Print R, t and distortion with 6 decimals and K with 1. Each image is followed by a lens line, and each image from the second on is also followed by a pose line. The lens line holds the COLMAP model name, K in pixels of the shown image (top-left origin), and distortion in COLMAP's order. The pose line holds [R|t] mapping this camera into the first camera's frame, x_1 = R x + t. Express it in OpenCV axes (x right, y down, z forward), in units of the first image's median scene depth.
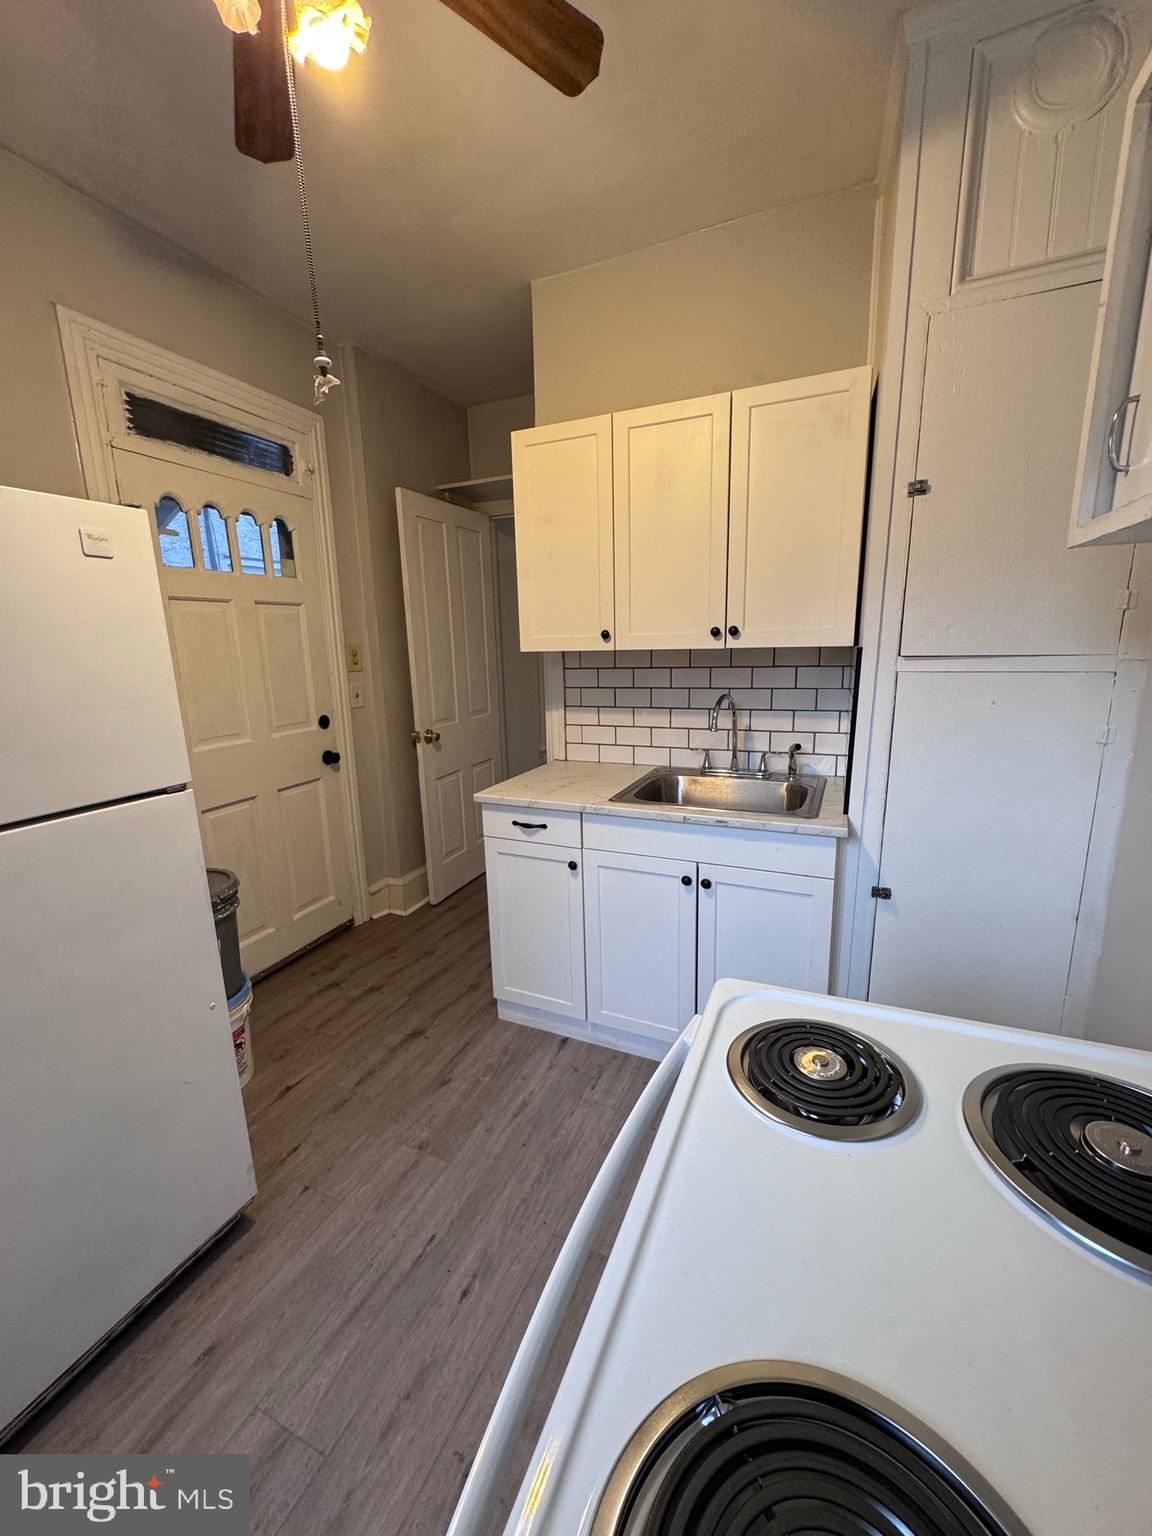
lens RADIAL K [[607.4, 0, 576.0], [0, 607.4, 768.0], [0, 0, 1]] dist [-0.007601, 0.000361]
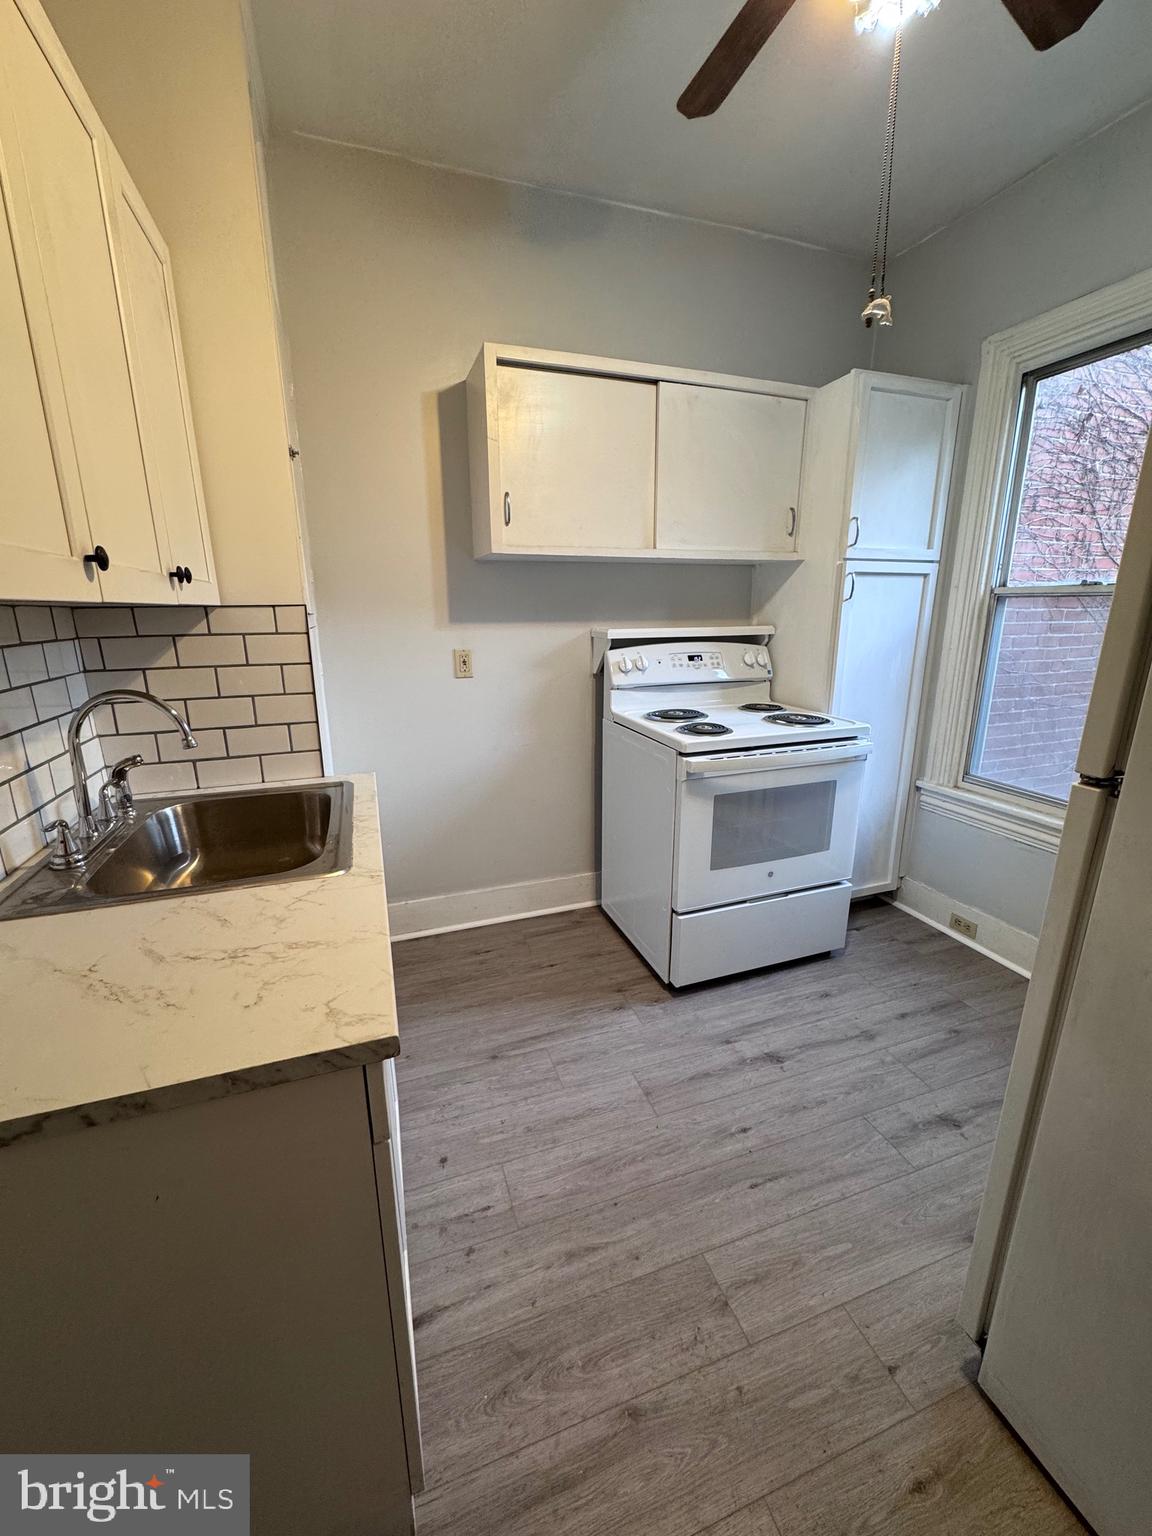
lens RADIAL K [[607.4, 0, 576.0], [0, 607.4, 768.0], [0, 0, 1]] dist [-0.007601, 0.000361]
pose [[-0.691086, -0.153492, 0.706286, -0.576820], [0.175468, 0.912326, 0.369961, -0.248260], [-0.701150, 0.379606, -0.603563, 1.404479]]
